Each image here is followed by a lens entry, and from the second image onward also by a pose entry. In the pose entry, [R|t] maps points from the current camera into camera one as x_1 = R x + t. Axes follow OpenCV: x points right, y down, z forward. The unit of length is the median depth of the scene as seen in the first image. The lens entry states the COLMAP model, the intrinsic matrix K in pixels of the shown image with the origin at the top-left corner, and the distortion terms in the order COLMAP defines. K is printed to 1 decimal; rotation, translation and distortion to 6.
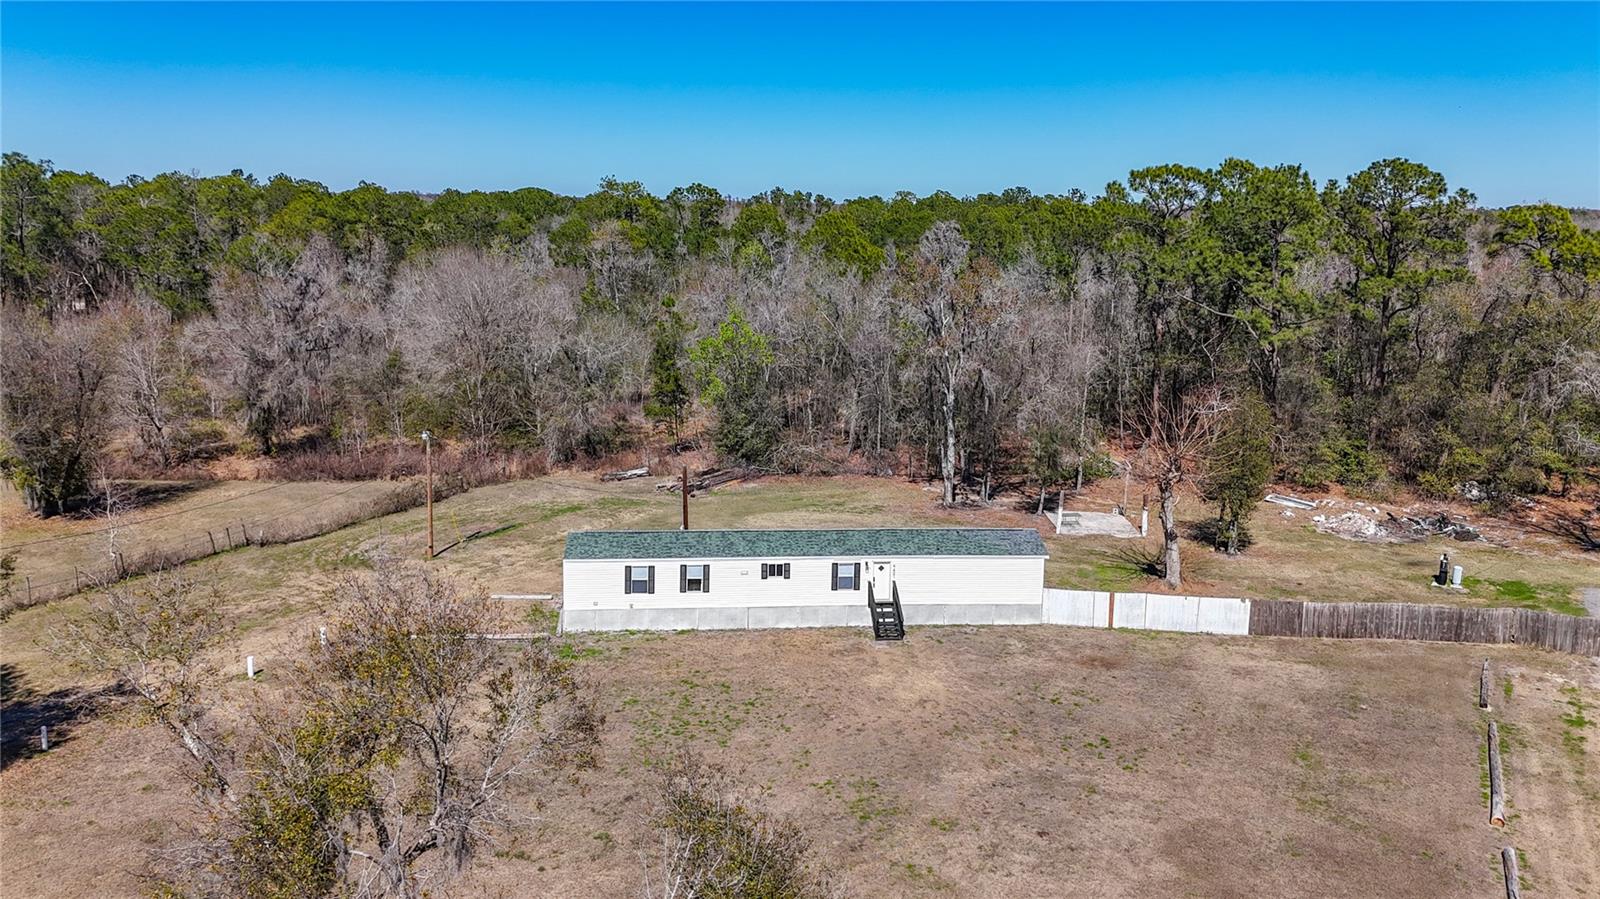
lens RADIAL K [[1209.6, 0, 804.5], [0, 1209.6, 389.8], [0, 0, 1]] dist [0.065217, -0.069928]
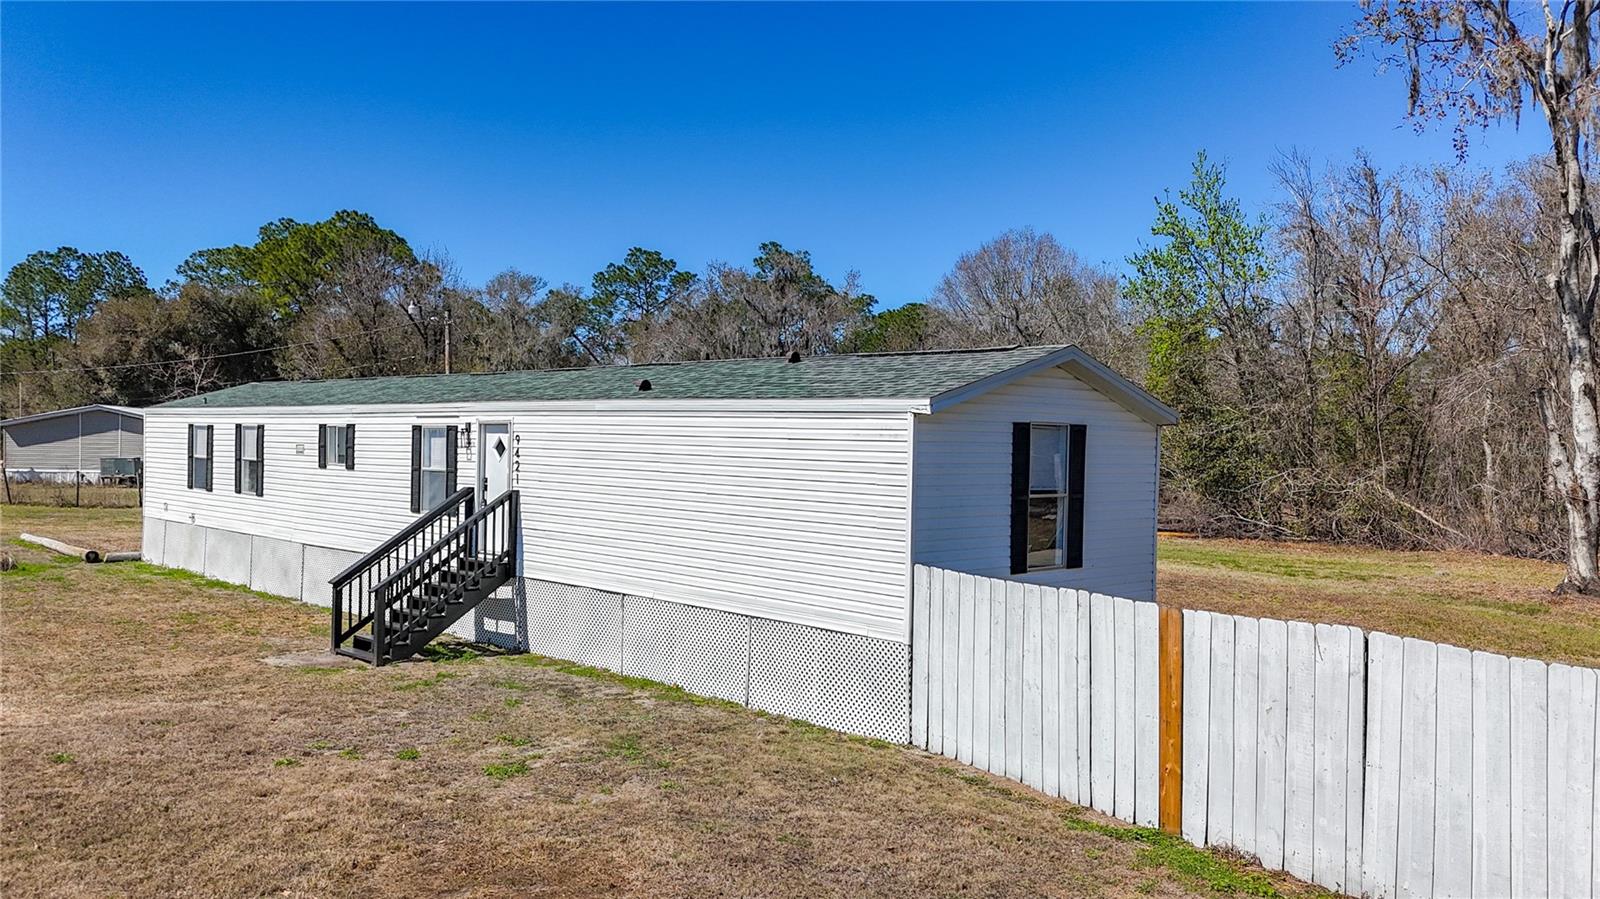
lens RADIAL K [[1243.2, 0, 816.7], [0, 1243.2, 453.5], [0, 0, 1]] dist [0.044764, -0.002549]
pose [[0.635015, -0.001935, -0.772497, 0.352737], [-0.126382, 0.986263, -0.106361, 0.171169], [0.762091, 0.165171, 0.626047, 0.862902]]
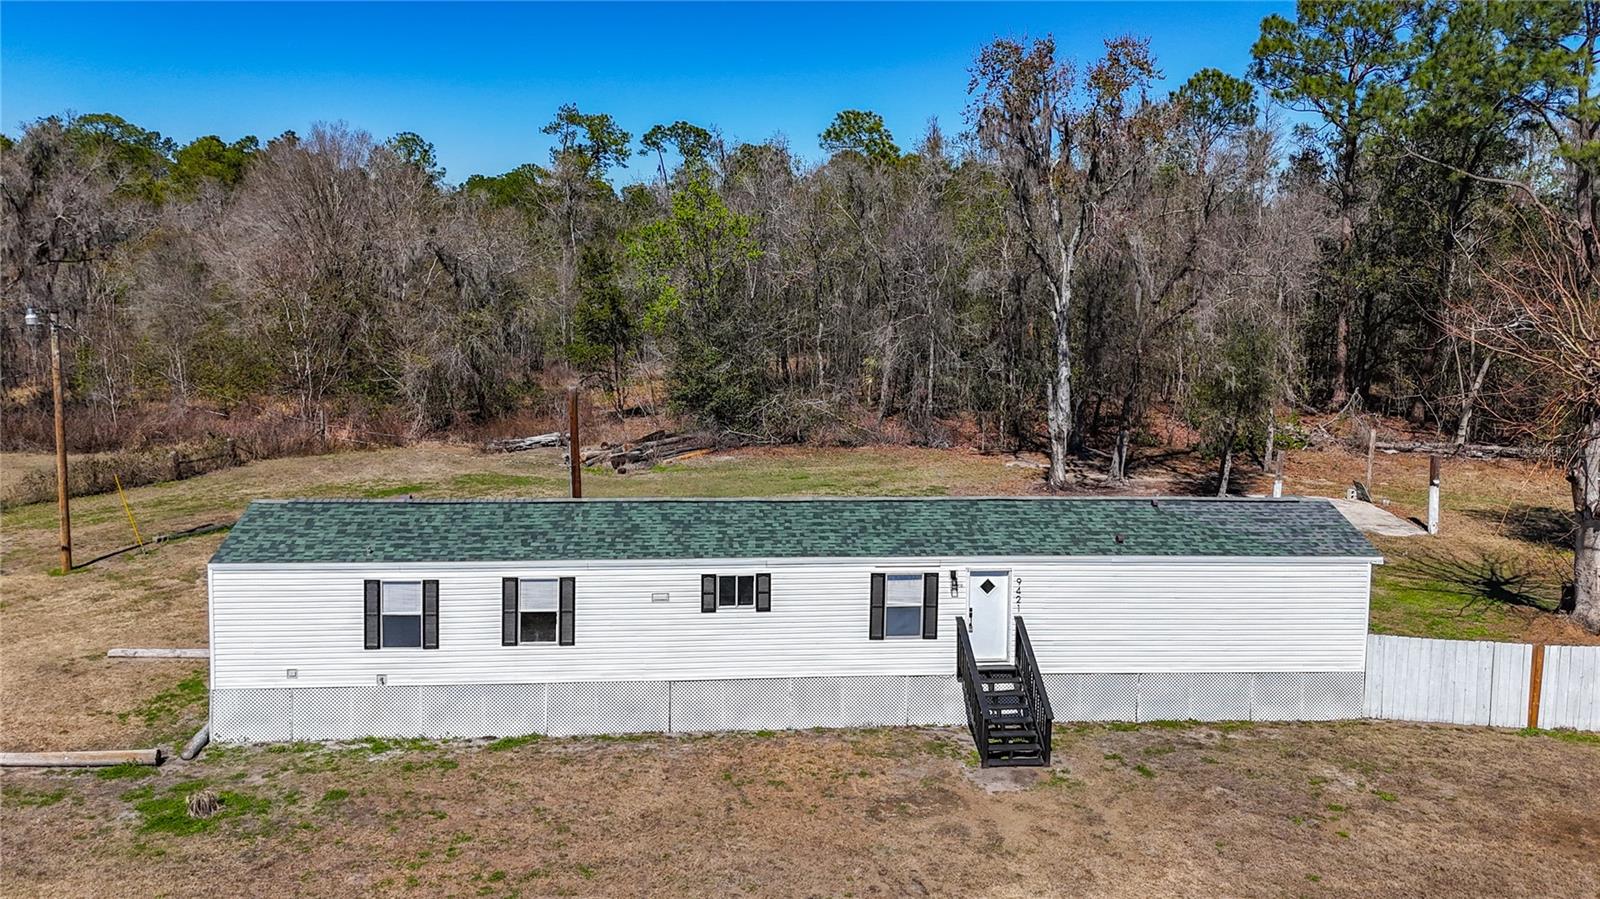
lens RADIAL K [[1209.6, 0, 804.5], [0, 1209.6, 389.8], [0, 0, 1]] dist [0.065217, -0.069928]
pose [[0.999945, -0.001956, -0.010296, 0.004128], [0.001678, 0.999637, -0.026892, 0.089909], [0.010345, 0.026874, 0.999585, 0.574327]]
